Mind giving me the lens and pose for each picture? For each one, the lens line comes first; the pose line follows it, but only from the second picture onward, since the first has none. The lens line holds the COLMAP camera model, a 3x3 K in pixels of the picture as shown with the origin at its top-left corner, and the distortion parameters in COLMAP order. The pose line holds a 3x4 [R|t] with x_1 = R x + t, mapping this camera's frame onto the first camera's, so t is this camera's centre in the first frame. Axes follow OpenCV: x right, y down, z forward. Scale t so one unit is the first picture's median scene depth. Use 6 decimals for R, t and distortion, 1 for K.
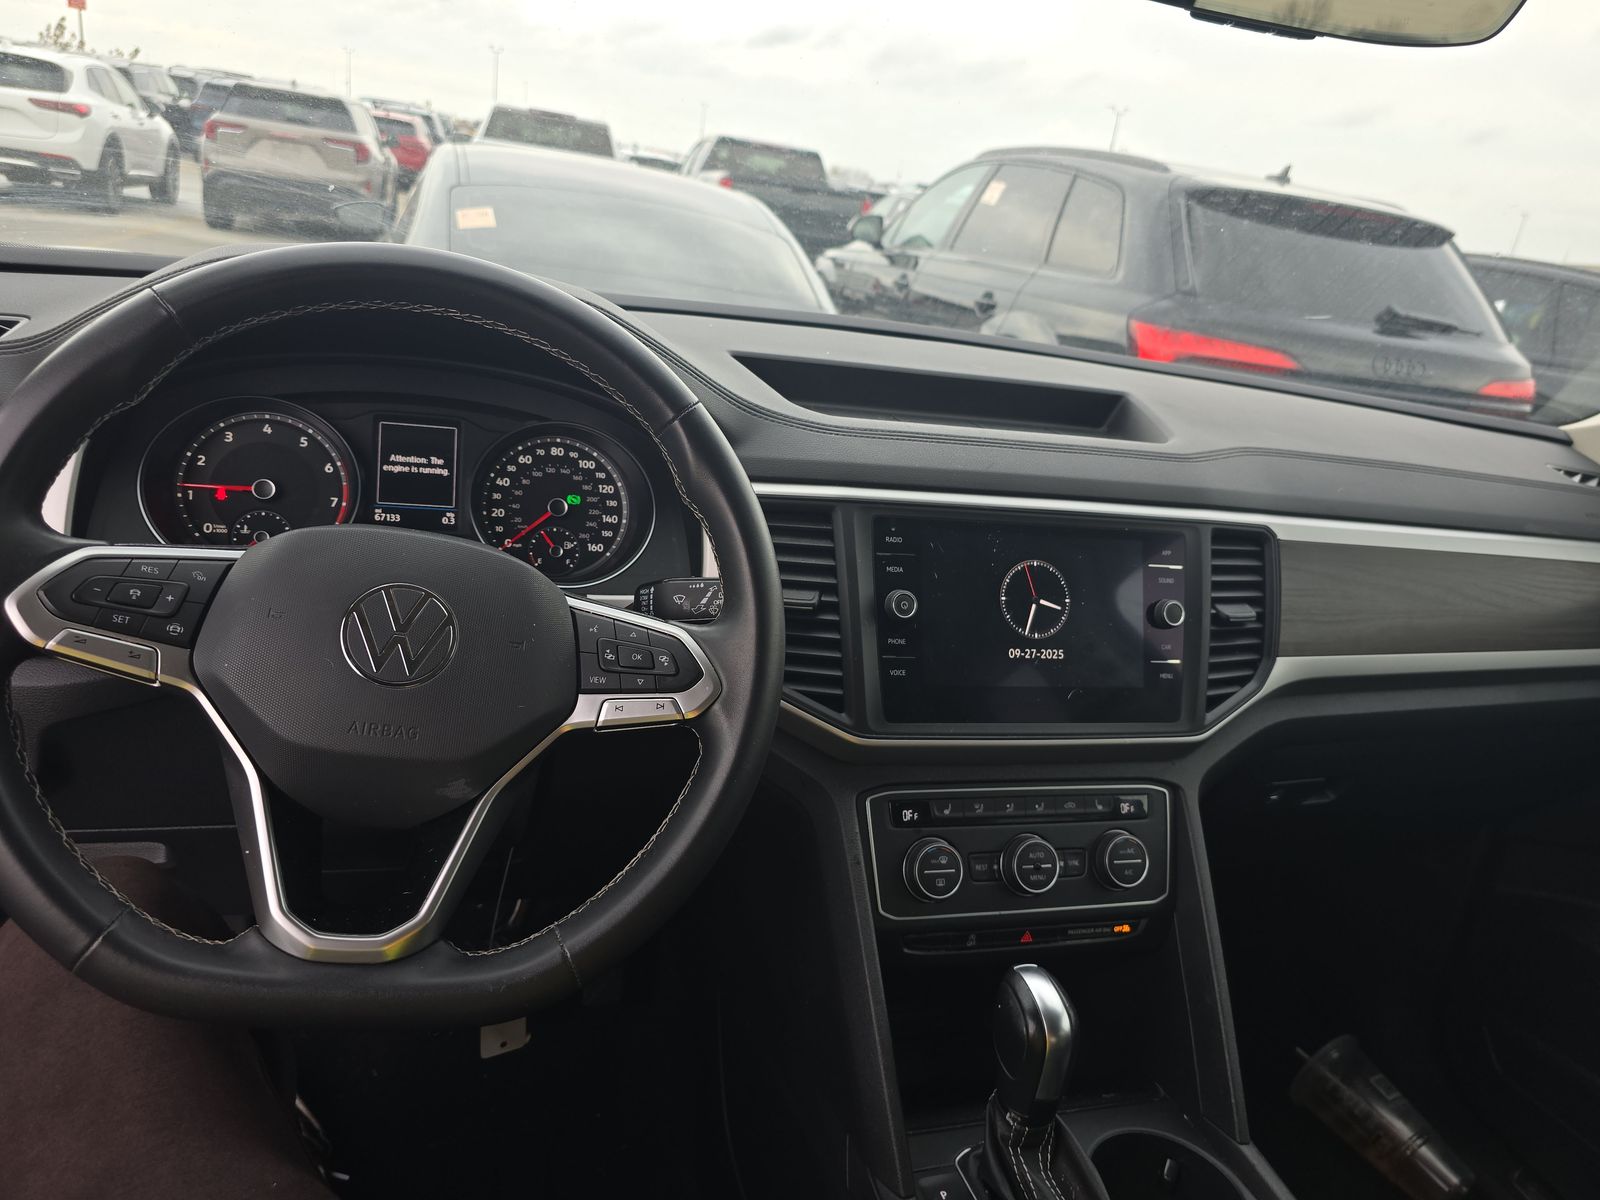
lens RADIAL K [[1085.2, 0, 800.0], [0, 1085.2, 600.0], [0, 0, 1]] dist [0.059836, -0.062015]
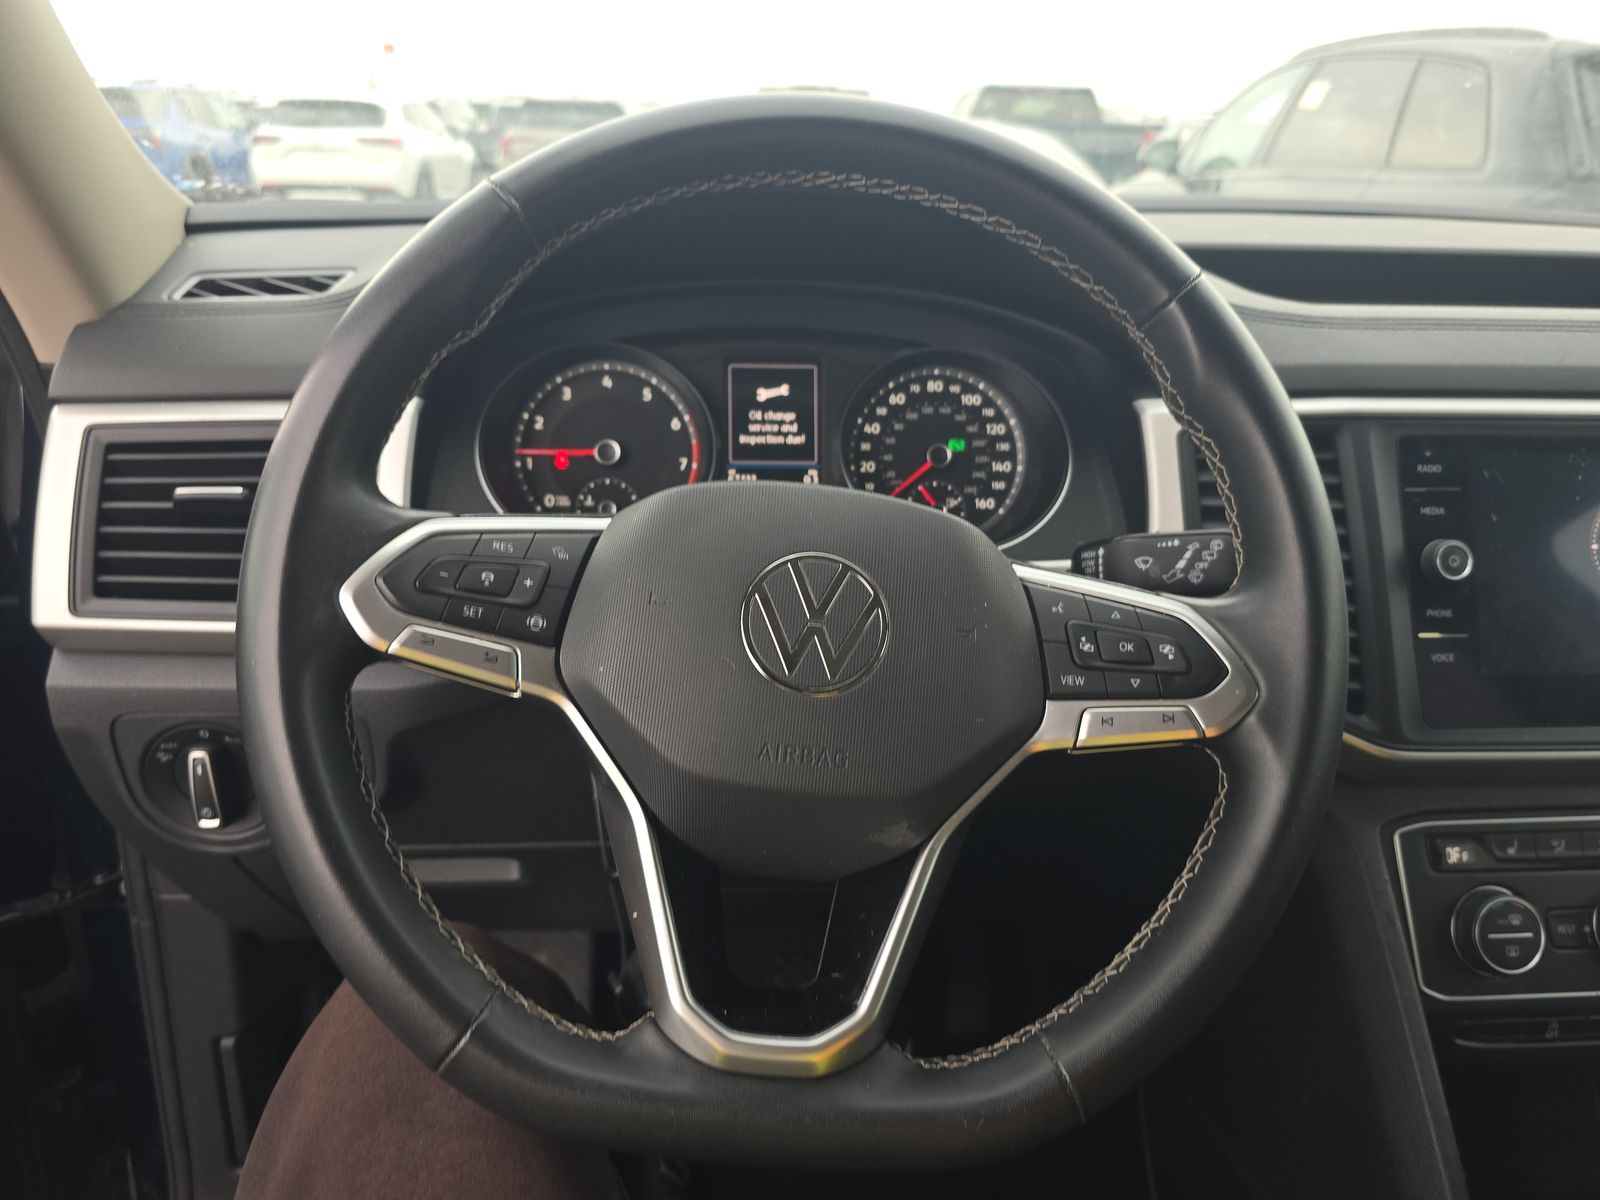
lens RADIAL K [[1060.2, 0, 806.7], [0, 1060.2, 605.9], [0, 0, 1]] dist [0.051280, -0.048655]
pose [[0.973169, -0.025777, -0.228643, -0.151351], [0.033463, 0.998995, 0.029803, -0.000893], [0.227646, -0.036655, 0.973054, 0.225846]]
